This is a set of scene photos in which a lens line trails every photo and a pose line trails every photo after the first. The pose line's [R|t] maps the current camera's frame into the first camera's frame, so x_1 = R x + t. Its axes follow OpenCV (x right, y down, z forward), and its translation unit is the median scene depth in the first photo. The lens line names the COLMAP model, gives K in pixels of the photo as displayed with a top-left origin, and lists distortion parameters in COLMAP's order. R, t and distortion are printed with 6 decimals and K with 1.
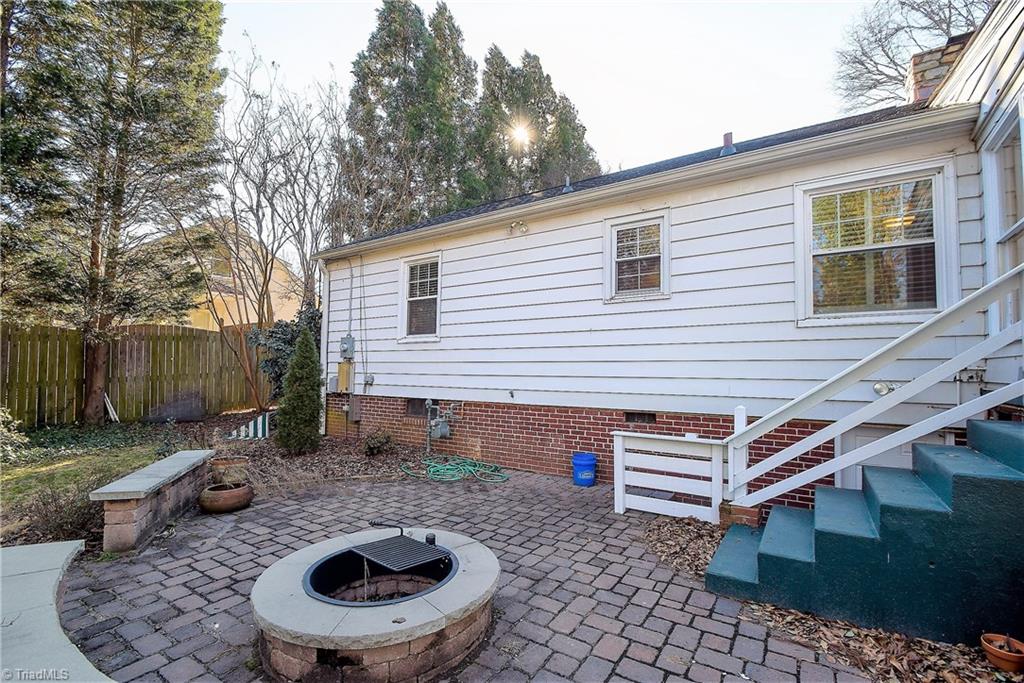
lens RADIAL K [[465.9, 0, 512.0], [0, 465.9, 341.5], [0, 0, 1]] dist [-0.000053, 0.000017]
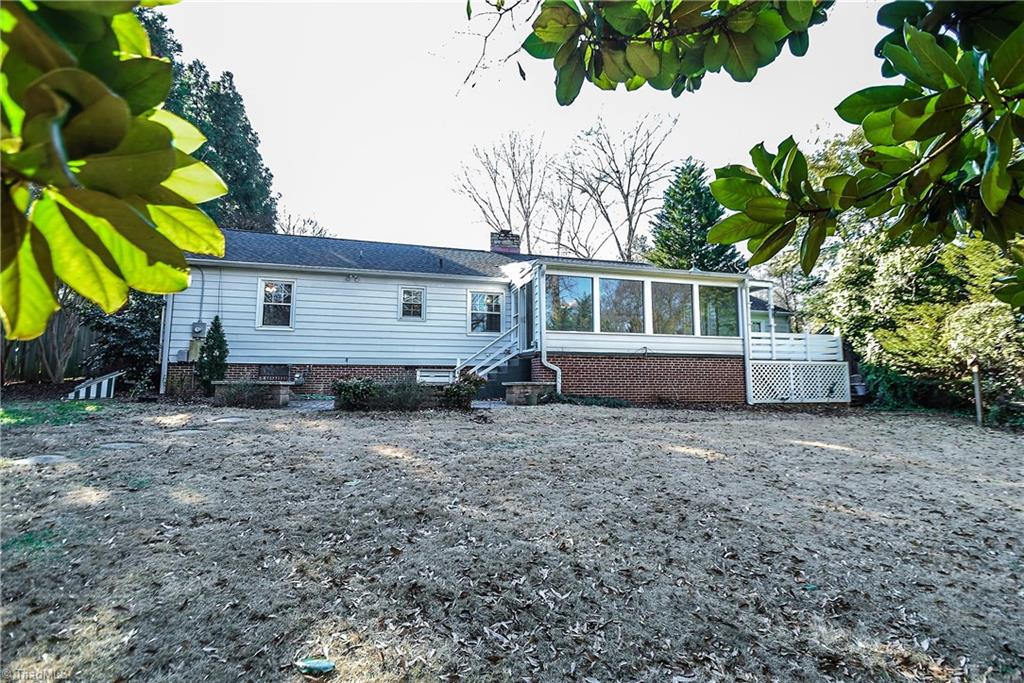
lens RADIAL K [[465.9, 0, 512.0], [0, 465.9, 341.5], [0, 0, 1]] dist [-0.000053, 0.000017]
pose [[0.651005, 0.054591, 0.757108, -1.079665], [-0.047172, 0.998392, -0.031427, 0.063777], [-0.757606, -0.015255, 0.652533, -0.870557]]
